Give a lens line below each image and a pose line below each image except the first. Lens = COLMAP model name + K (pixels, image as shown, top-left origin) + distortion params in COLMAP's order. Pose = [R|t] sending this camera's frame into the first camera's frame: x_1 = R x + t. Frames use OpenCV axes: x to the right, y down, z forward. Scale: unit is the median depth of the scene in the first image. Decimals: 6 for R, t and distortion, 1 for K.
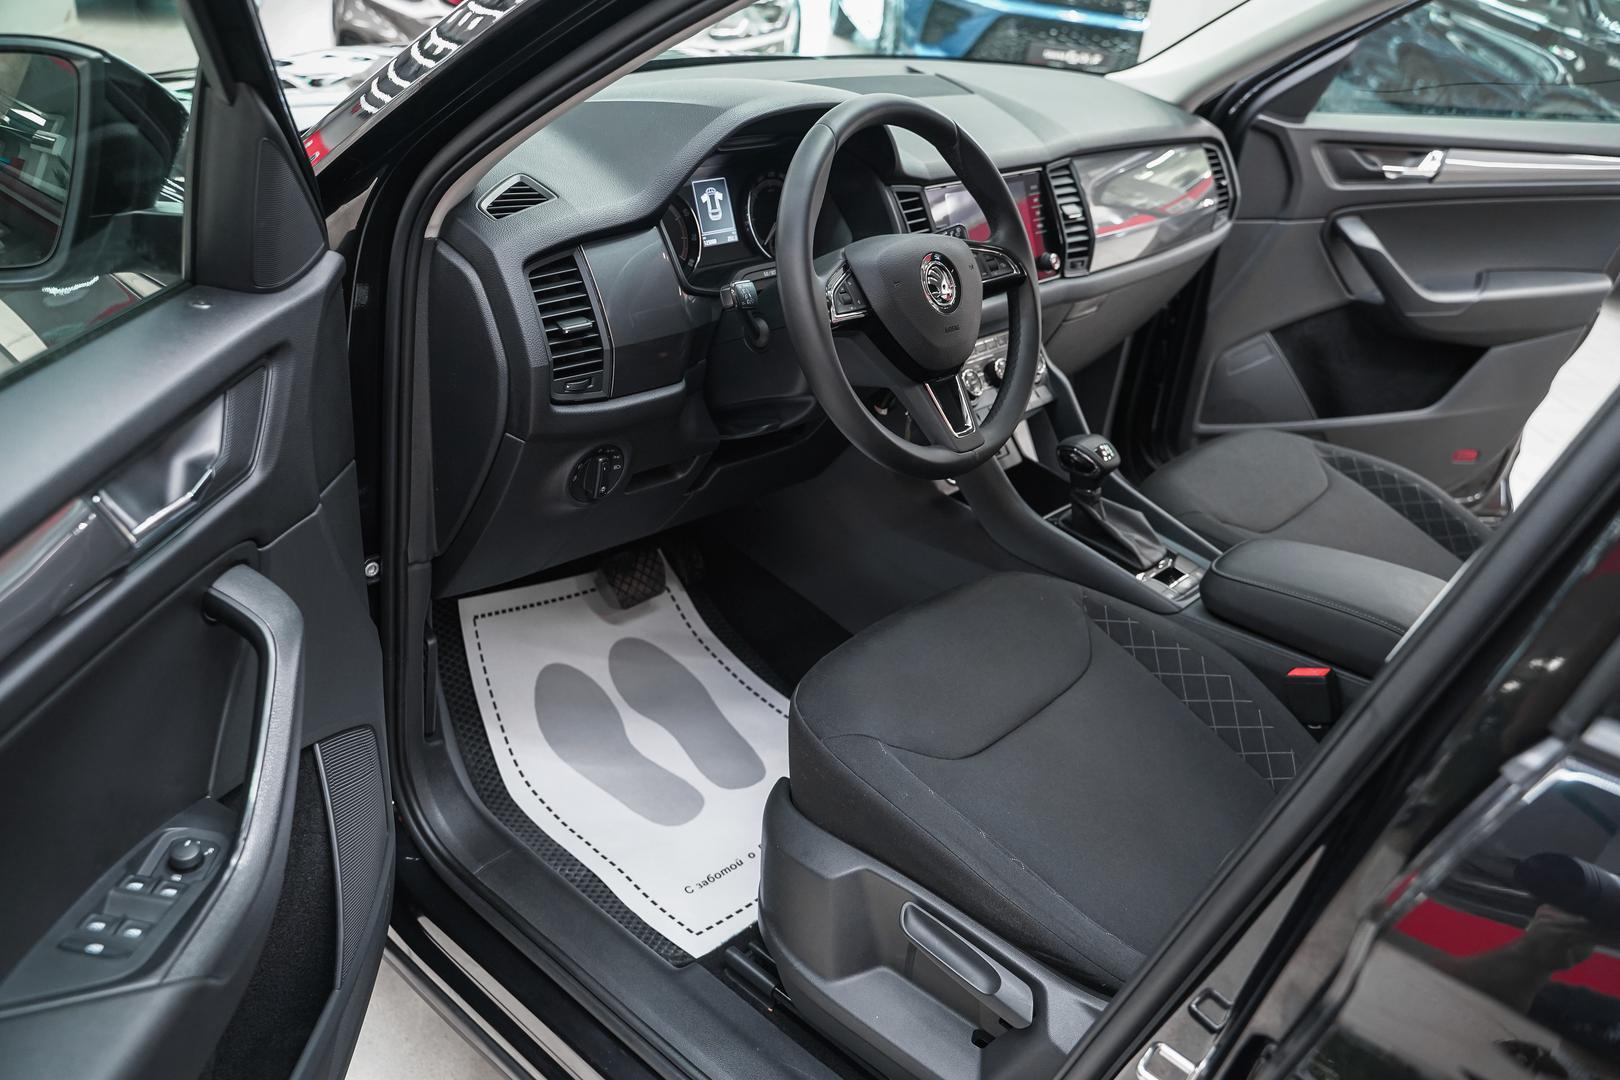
lens RADIAL K [[1313.8, 0, 810.0], [0, 1313.8, 540.0], [0, 0, 1]] dist [-0.107797, 0.078285]
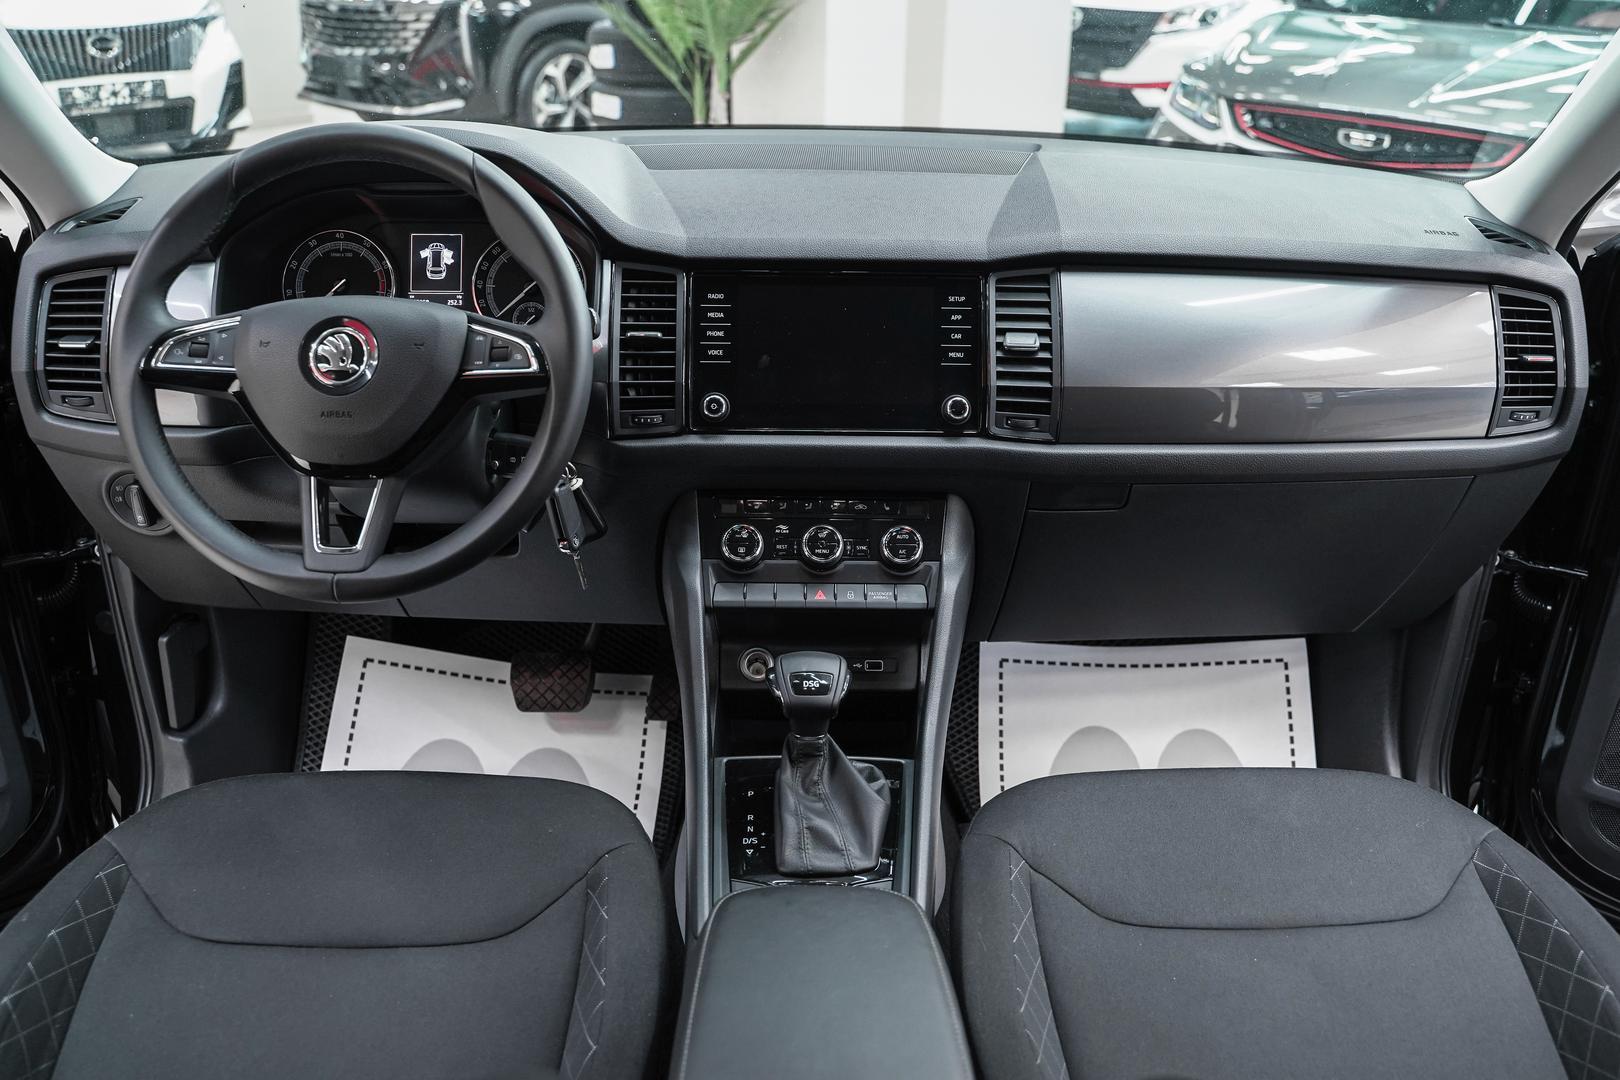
lens RADIAL K [[1342.4, 0, 810.0], [0, 1342.4, 540.0], [0, 0, 1]] dist [-0.115938, 0.098572]
pose [[0.678089, 0.217284, -0.702128, 0.624124], [-0.297085, 0.954813, 0.008567, -0.128591], [0.672262, 0.202783, 0.711999, 0.457096]]
